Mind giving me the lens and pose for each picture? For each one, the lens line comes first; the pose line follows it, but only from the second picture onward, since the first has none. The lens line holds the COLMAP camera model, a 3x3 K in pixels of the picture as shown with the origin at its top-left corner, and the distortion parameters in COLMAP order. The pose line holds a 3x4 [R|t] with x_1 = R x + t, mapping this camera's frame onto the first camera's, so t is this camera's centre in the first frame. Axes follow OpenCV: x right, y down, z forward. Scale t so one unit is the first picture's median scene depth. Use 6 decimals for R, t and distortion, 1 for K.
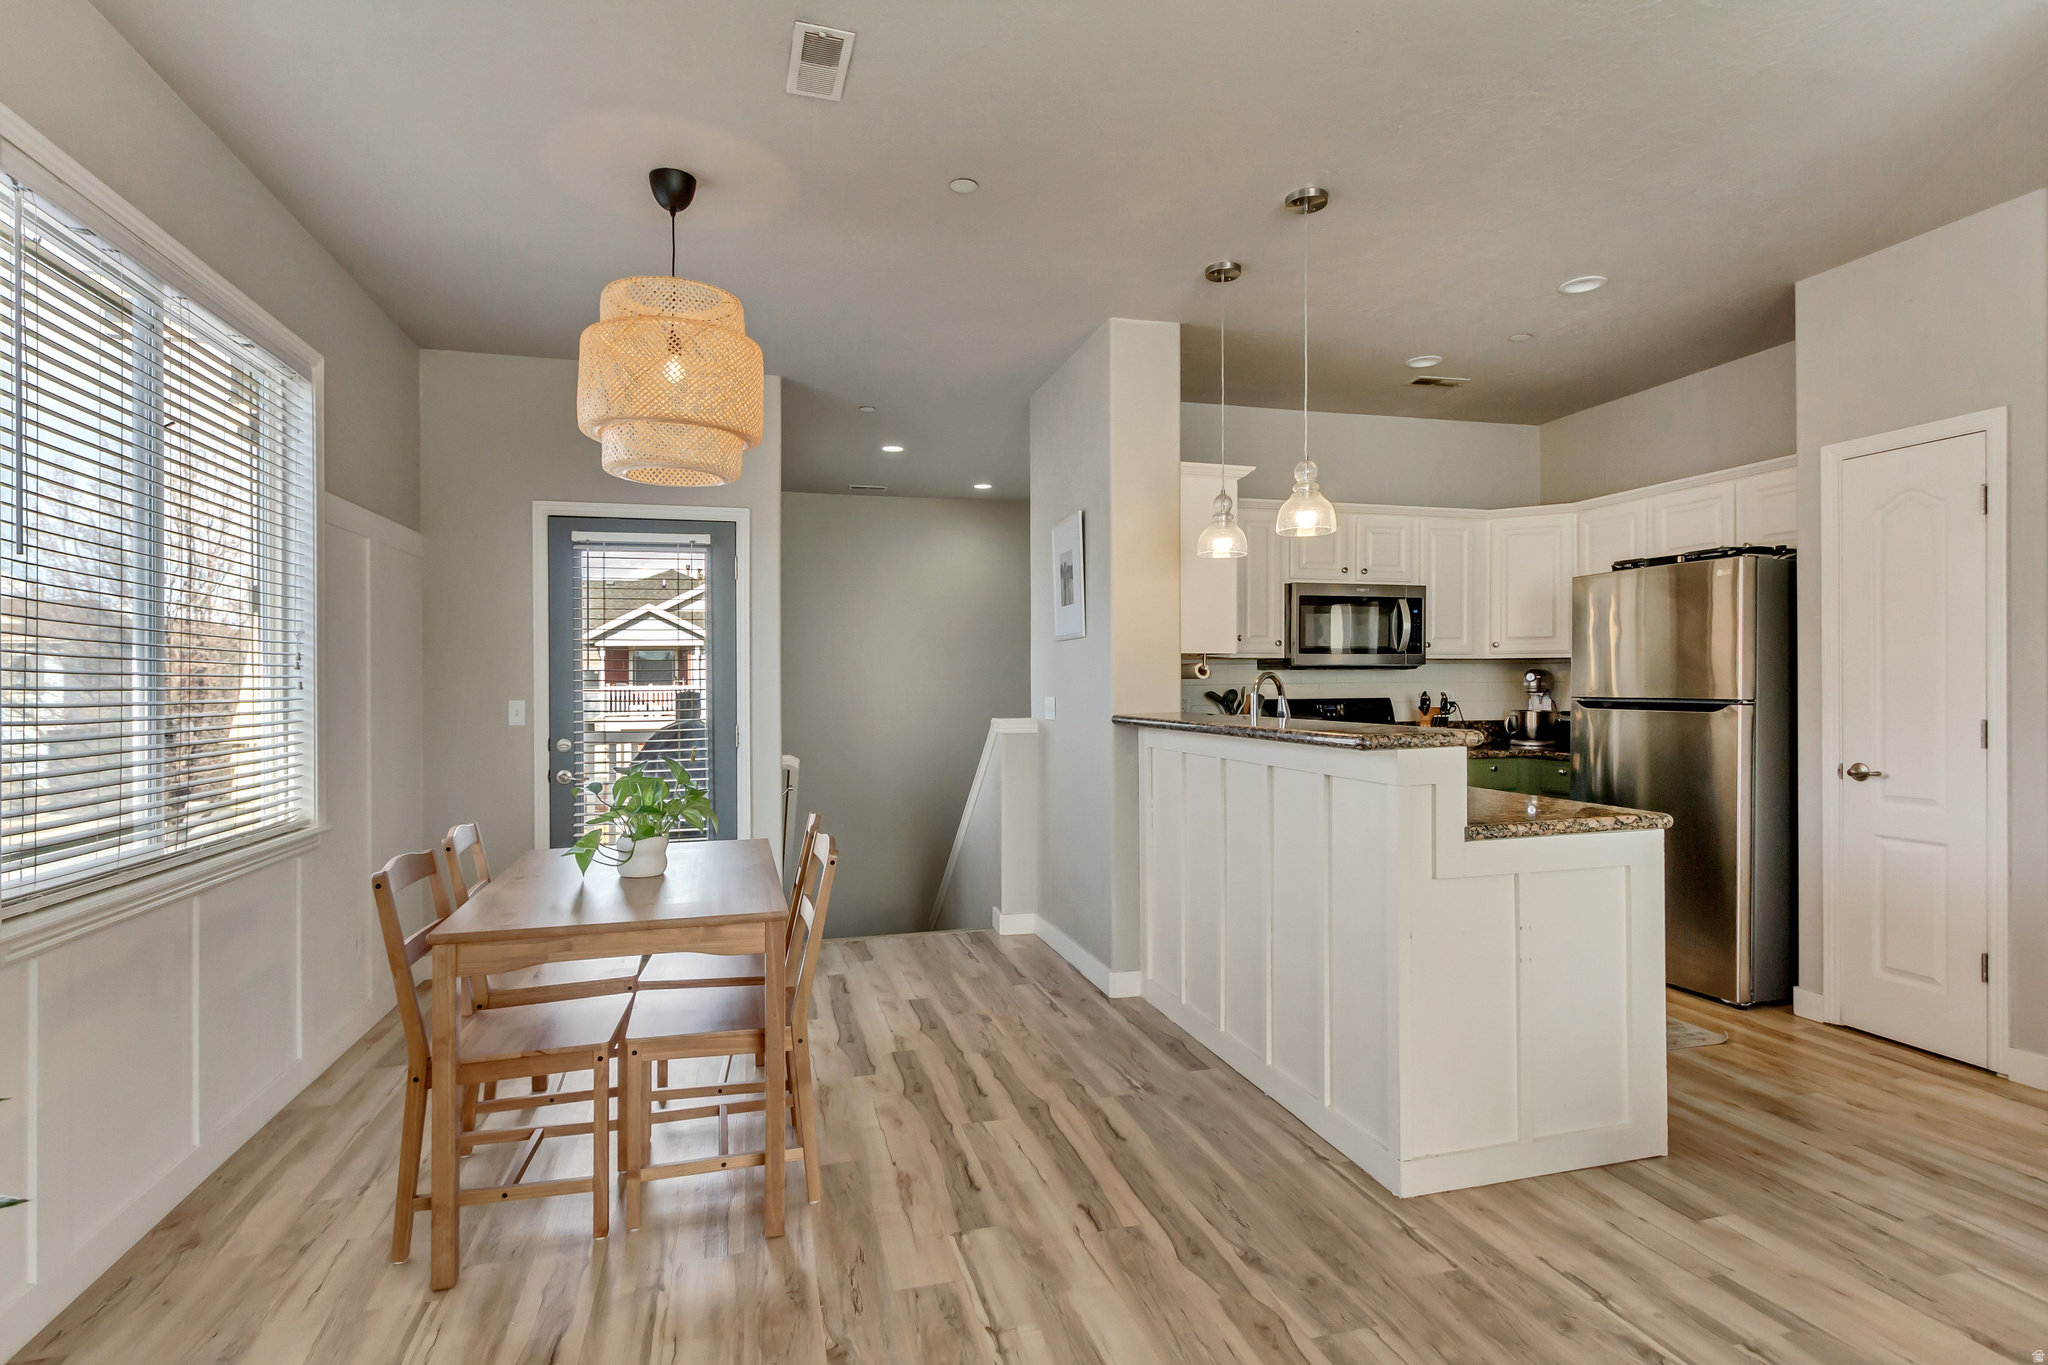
lens RADIAL K [[1040.6, 0, 1031.2], [0, 1040.6, 678.9], [0, 0, 1]] dist [-0.001348, -0.001012]
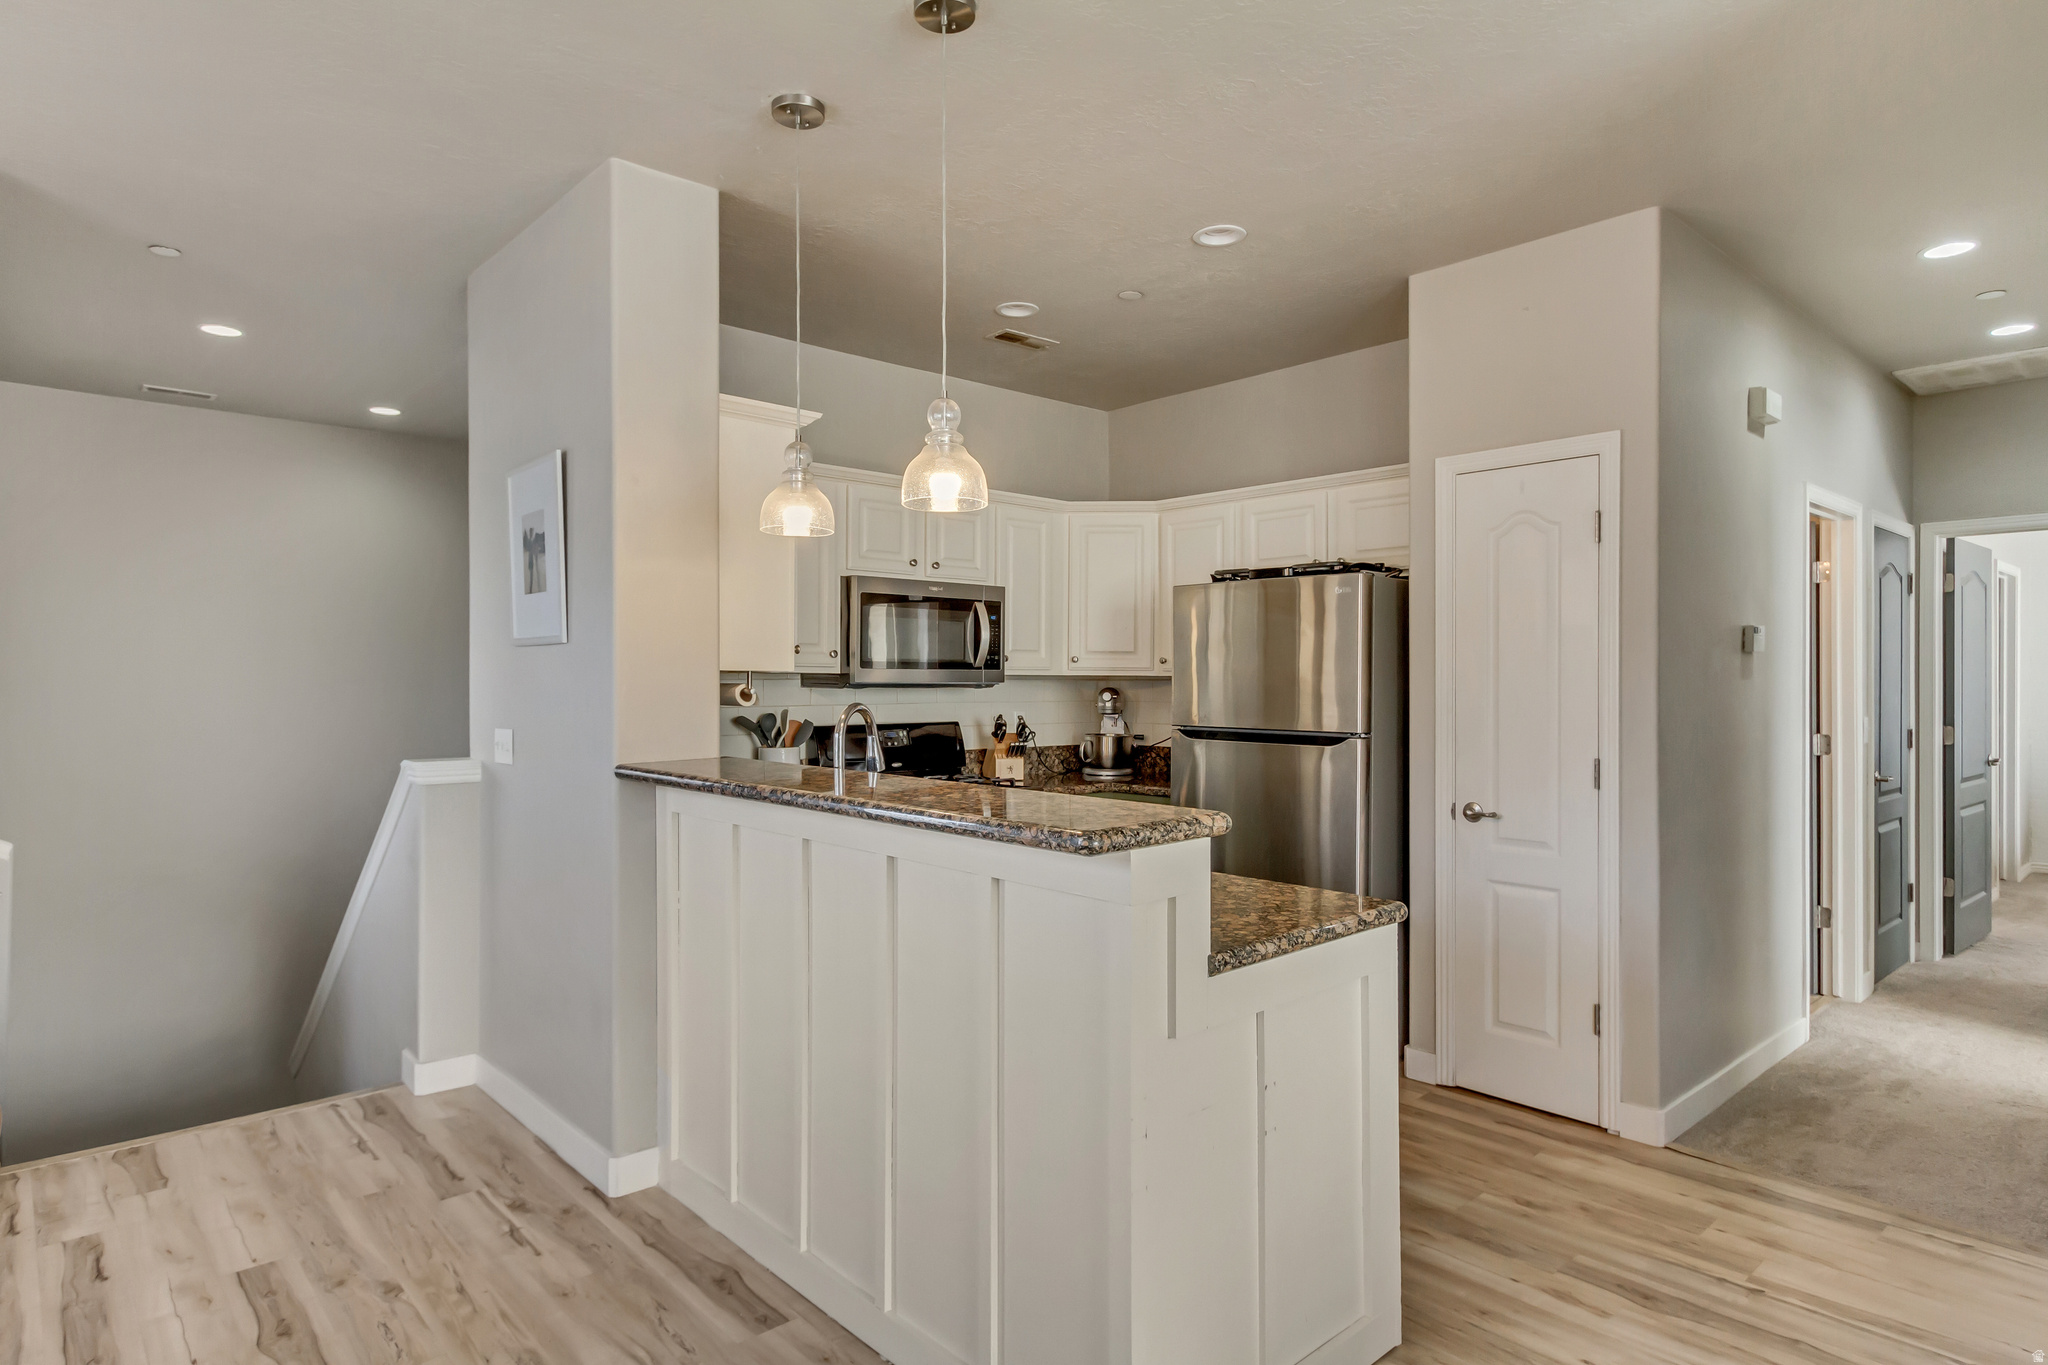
lens RADIAL K [[1138.8, 0, 1028.0], [0, 1138.8, 684.7], [0, 0, 1]] dist [0.008780, -0.000655]
pose [[0.892305, 0.006111, 0.451391, -0.015806], [-0.009876, 0.999933, 0.005985, -0.023736], [-0.451325, -0.009798, 0.892306, 0.249003]]
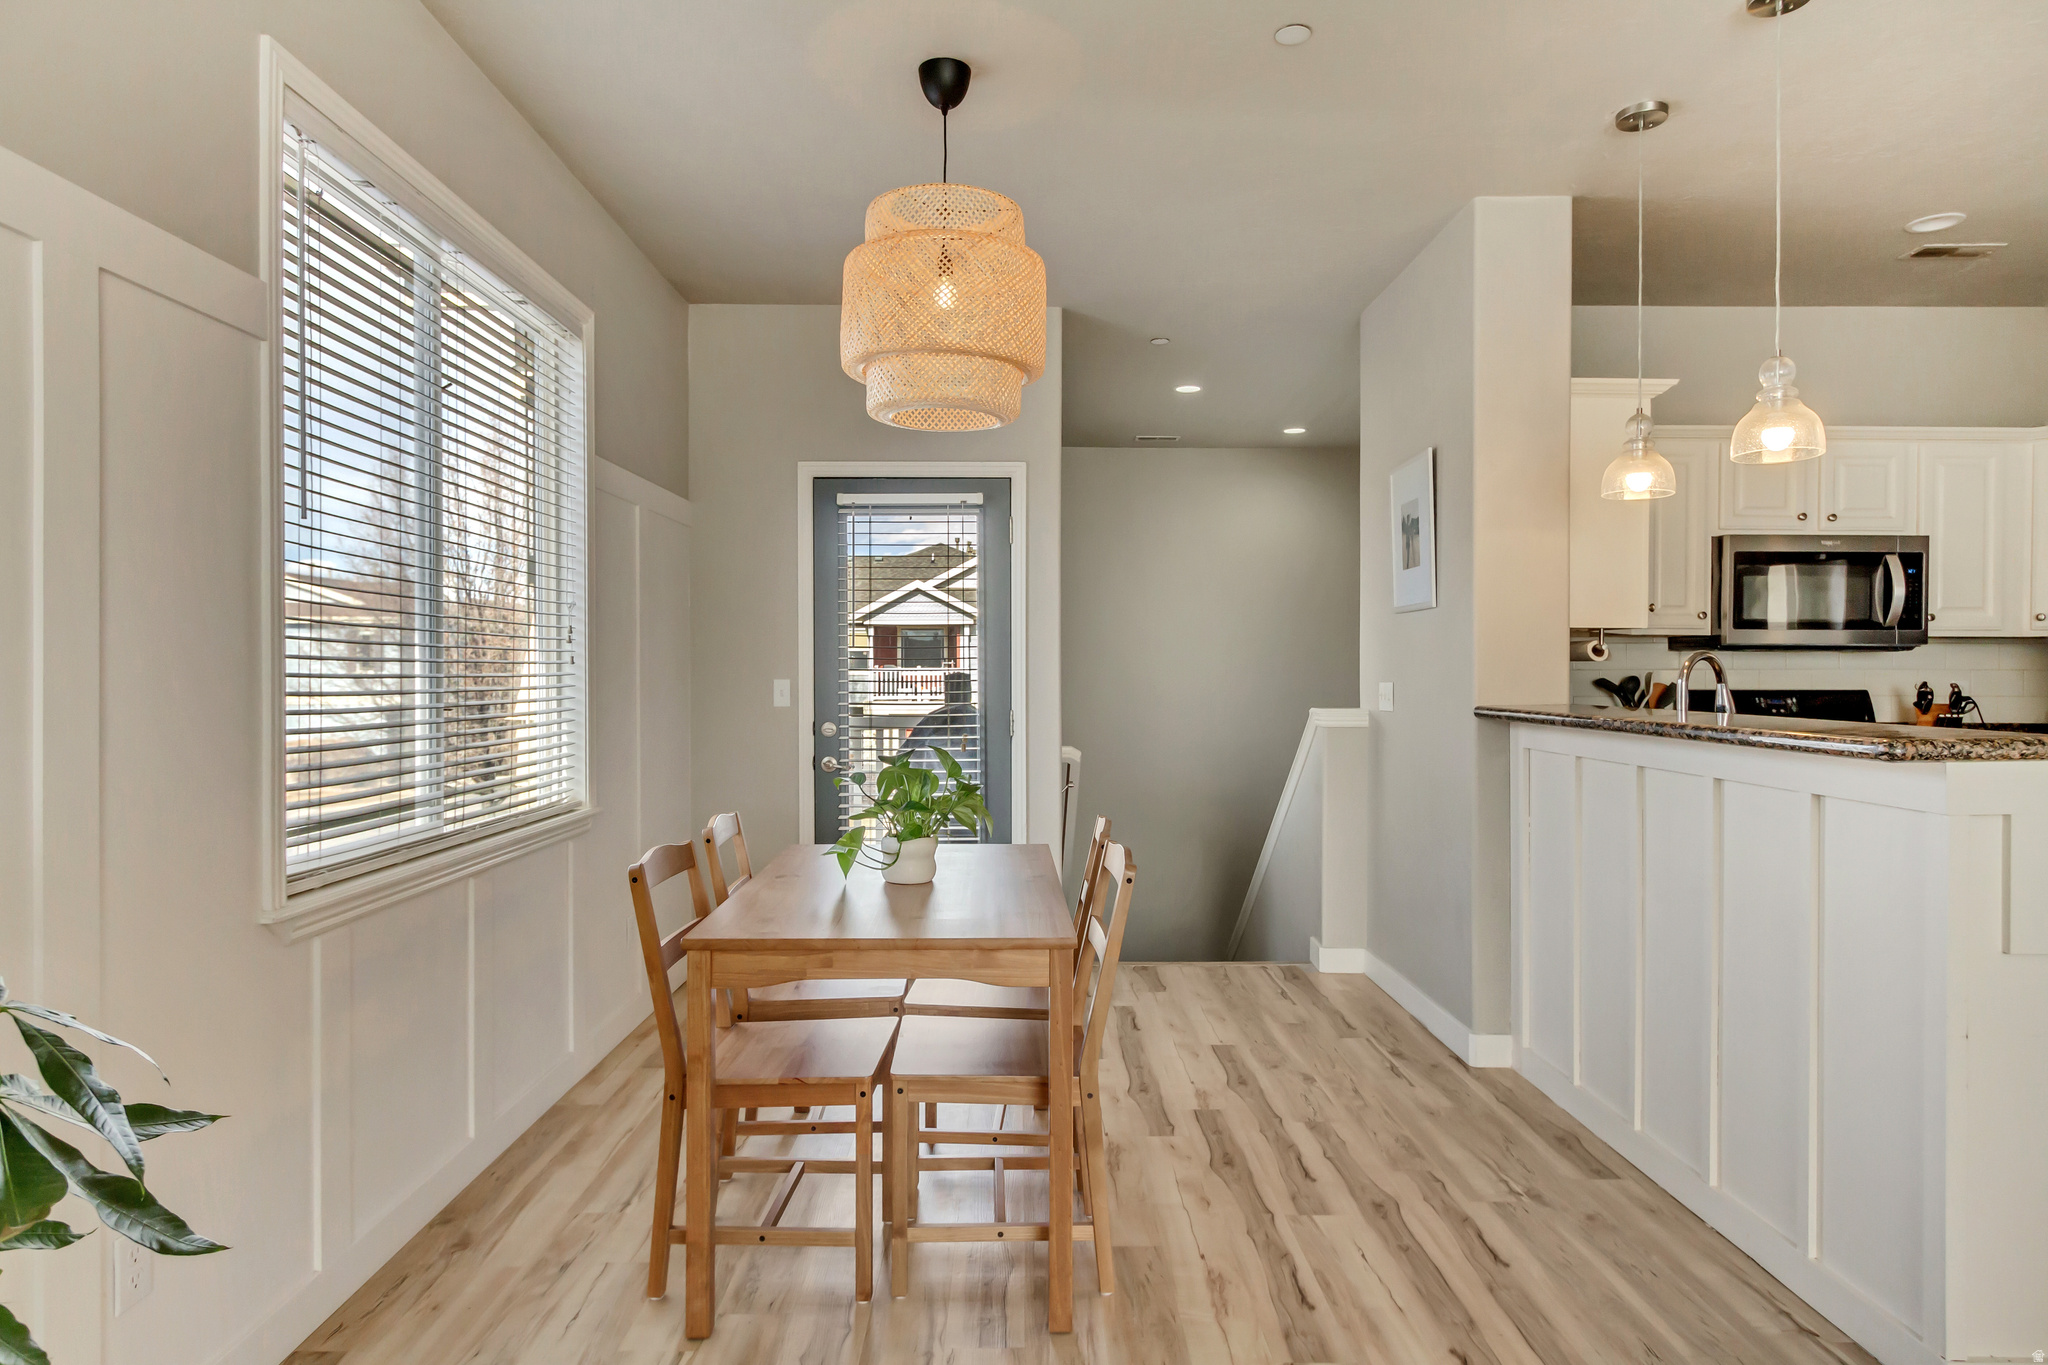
lens RADIAL K [[1178.5, 0, 1026.5], [0, 1178.5, 674.4], [0, 0, 1]] dist [0.007118, -0.001908]
pose [[0.966649, 0.009171, -0.255940, -0.022648], [-0.006633, 0.999920, 0.010778, 0.003576], [0.256019, -0.008721, 0.966633, 0.056341]]
